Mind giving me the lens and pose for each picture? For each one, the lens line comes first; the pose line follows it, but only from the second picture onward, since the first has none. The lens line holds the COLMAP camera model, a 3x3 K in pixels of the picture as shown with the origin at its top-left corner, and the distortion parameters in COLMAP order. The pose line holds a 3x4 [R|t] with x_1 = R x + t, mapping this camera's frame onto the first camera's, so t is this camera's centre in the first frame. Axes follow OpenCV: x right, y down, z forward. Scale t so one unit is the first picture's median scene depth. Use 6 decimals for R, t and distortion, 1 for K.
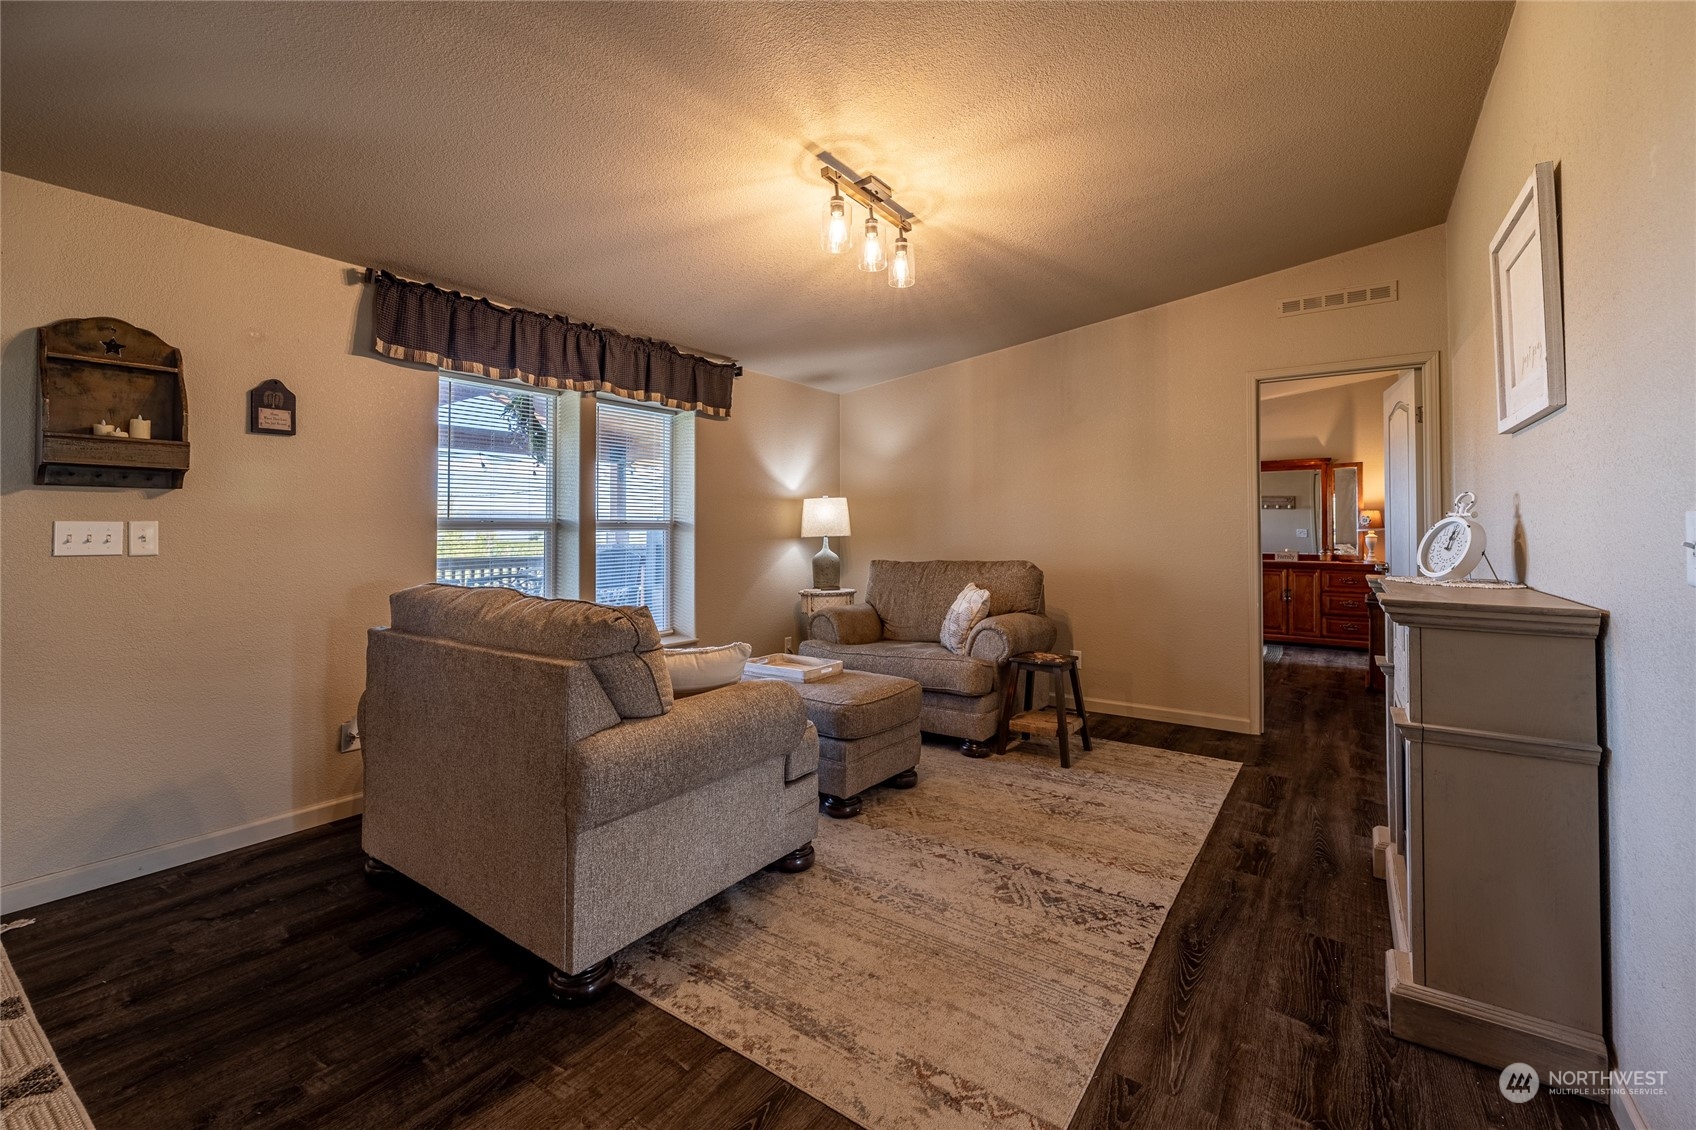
lens RADIAL K [[717.7, 0, 832.8], [0, 717.7, 515.9], [0, 0, 1]] dist [-0.000582, -0.000274]
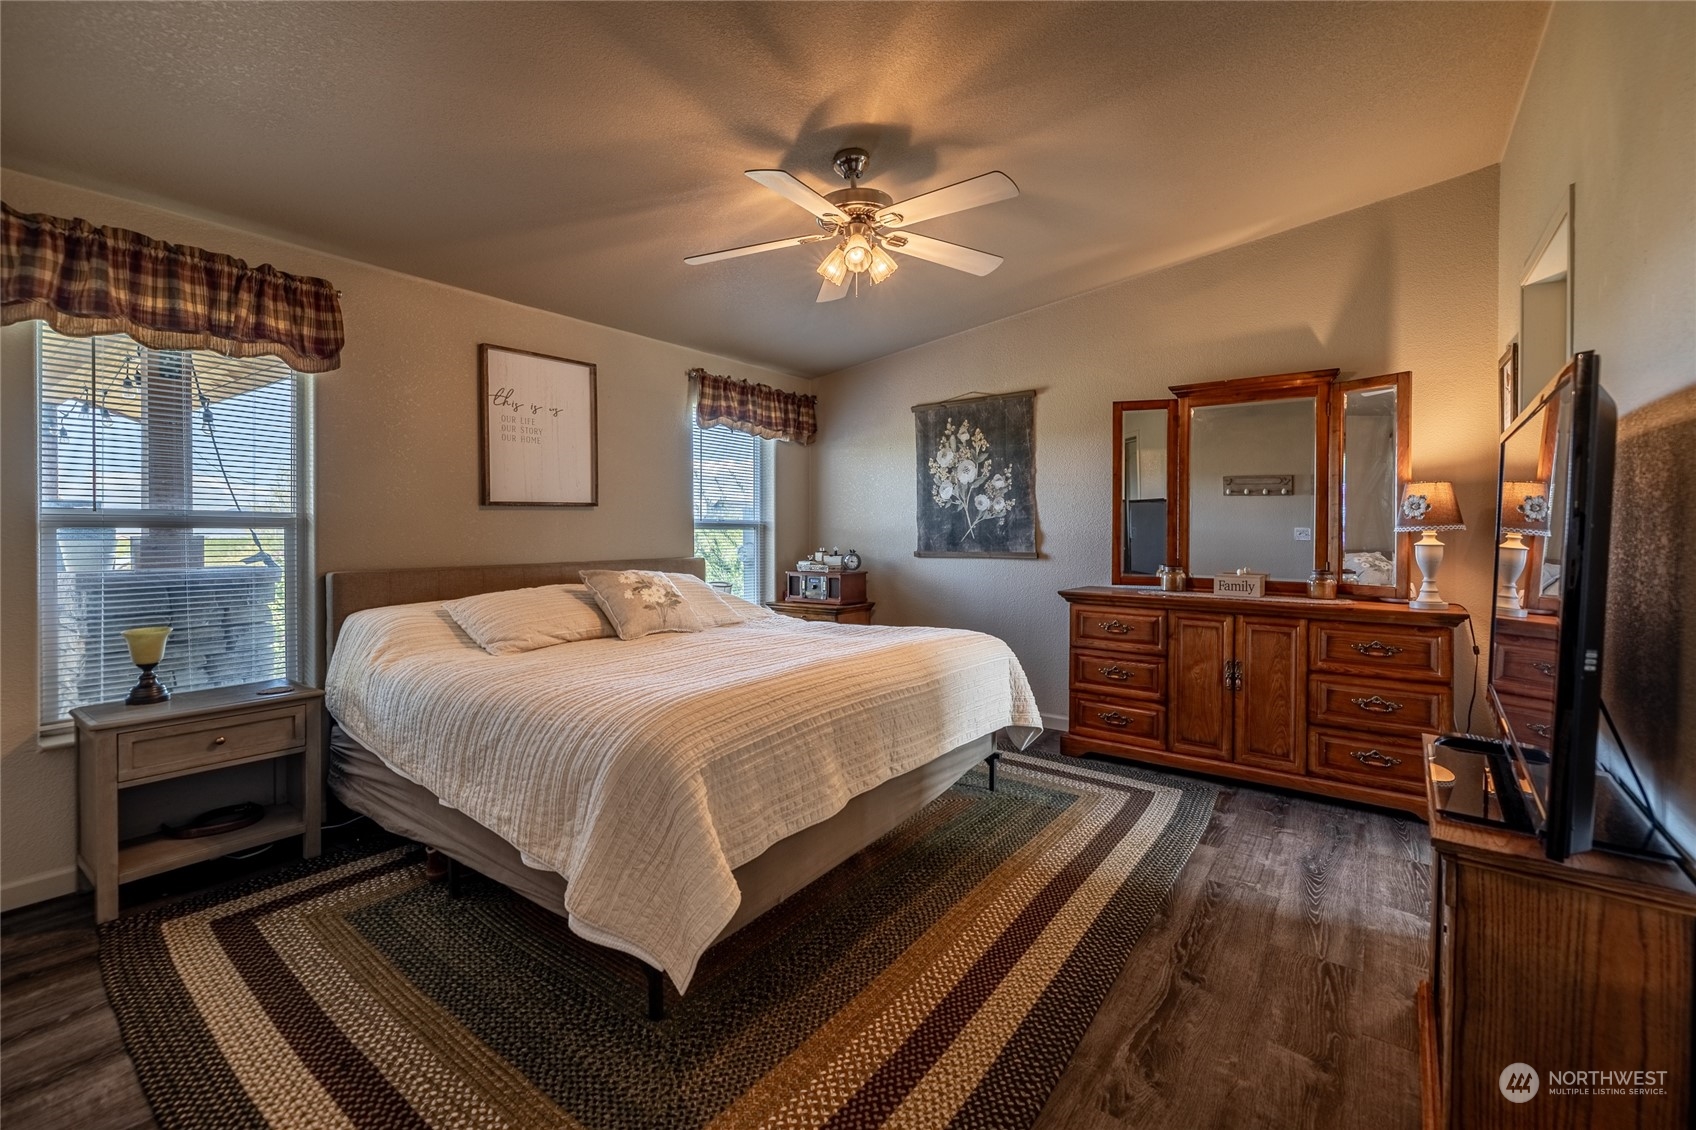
lens RADIAL K [[717.7, 0, 843.7], [0, 717.7, 544.3], [0, 0, 1]] dist [-0.000582, -0.000274]
pose [[0.999935, -0.001428, -0.011350, 0.061922], [0.001924, 0.999038, 0.043809, 0.001450], [0.011277, -0.043828, 0.998975, 0.086619]]
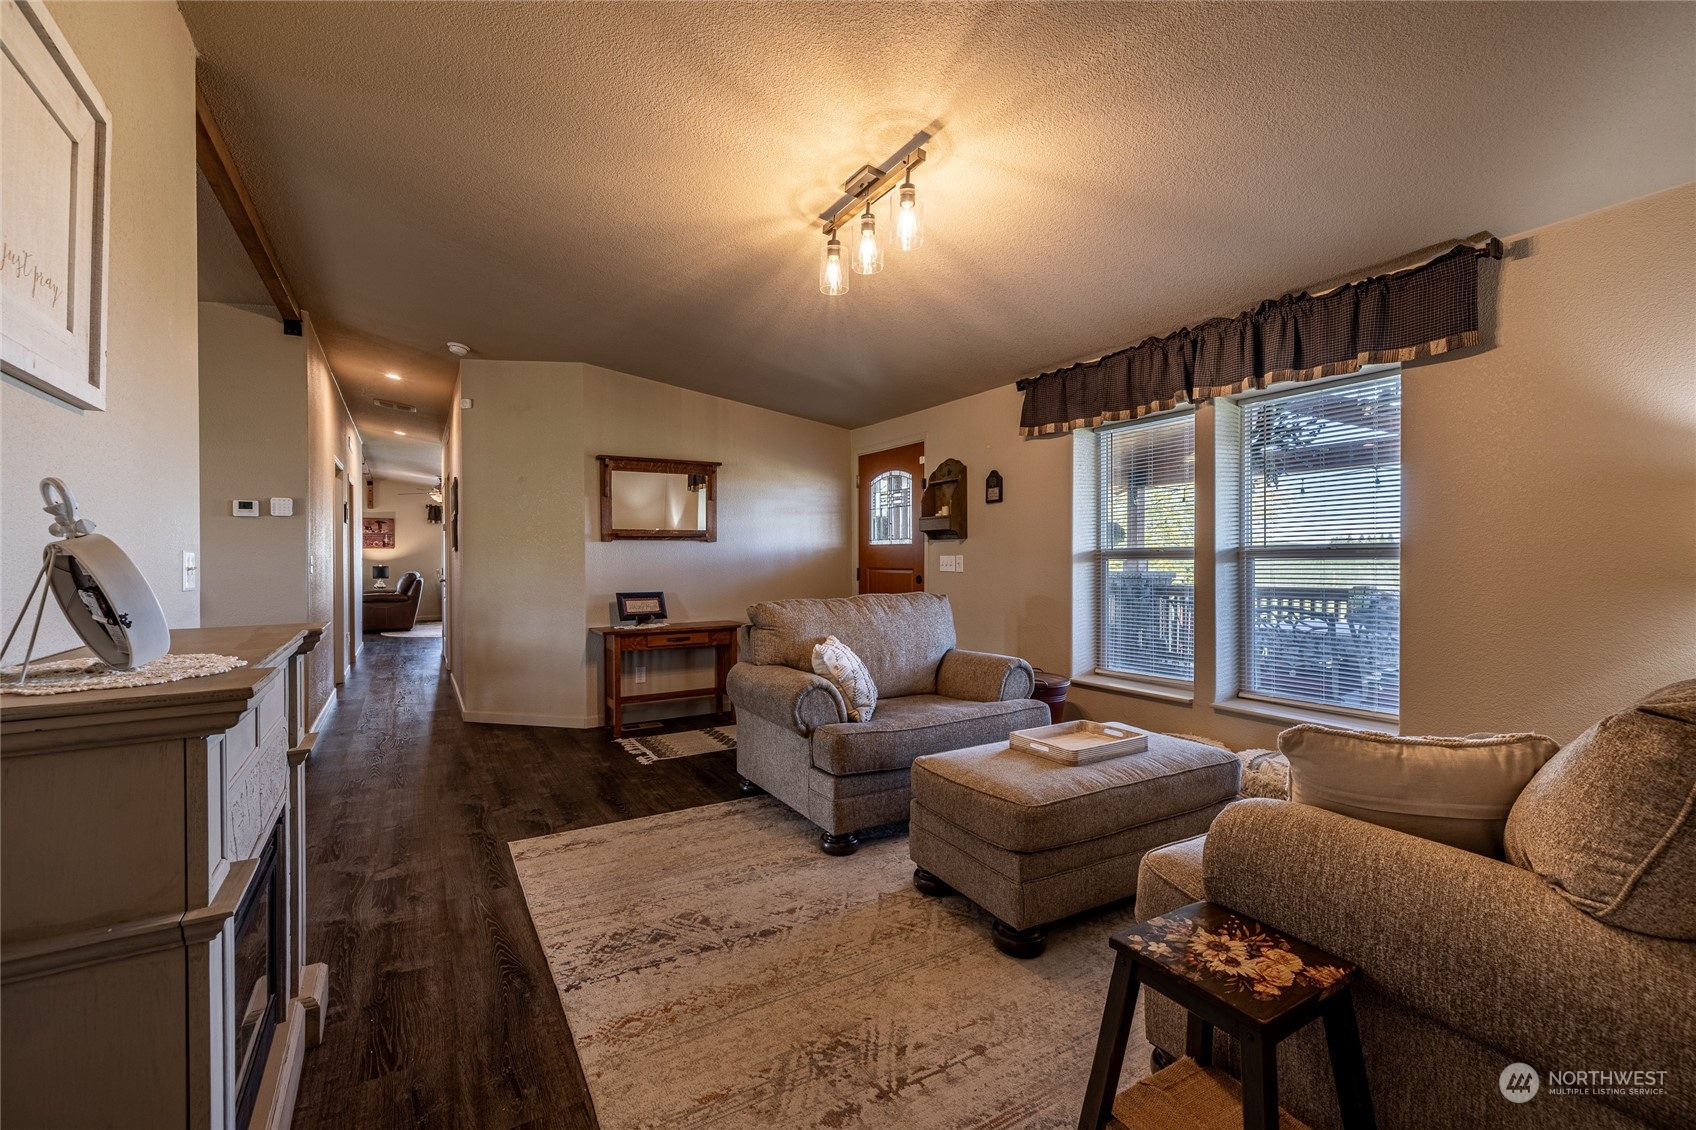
lens RADIAL K [[717.7, 0, 854.7], [0, 717.7, 560.4], [0, 0, 1]] dist [-0.000582, -0.000274]
pose [[-0.385306, 0.003051, -0.922784, 1.333079], [0.022629, 0.999725, -0.006143, 0.037221], [0.922511, -0.023249, -0.385269, 1.972792]]
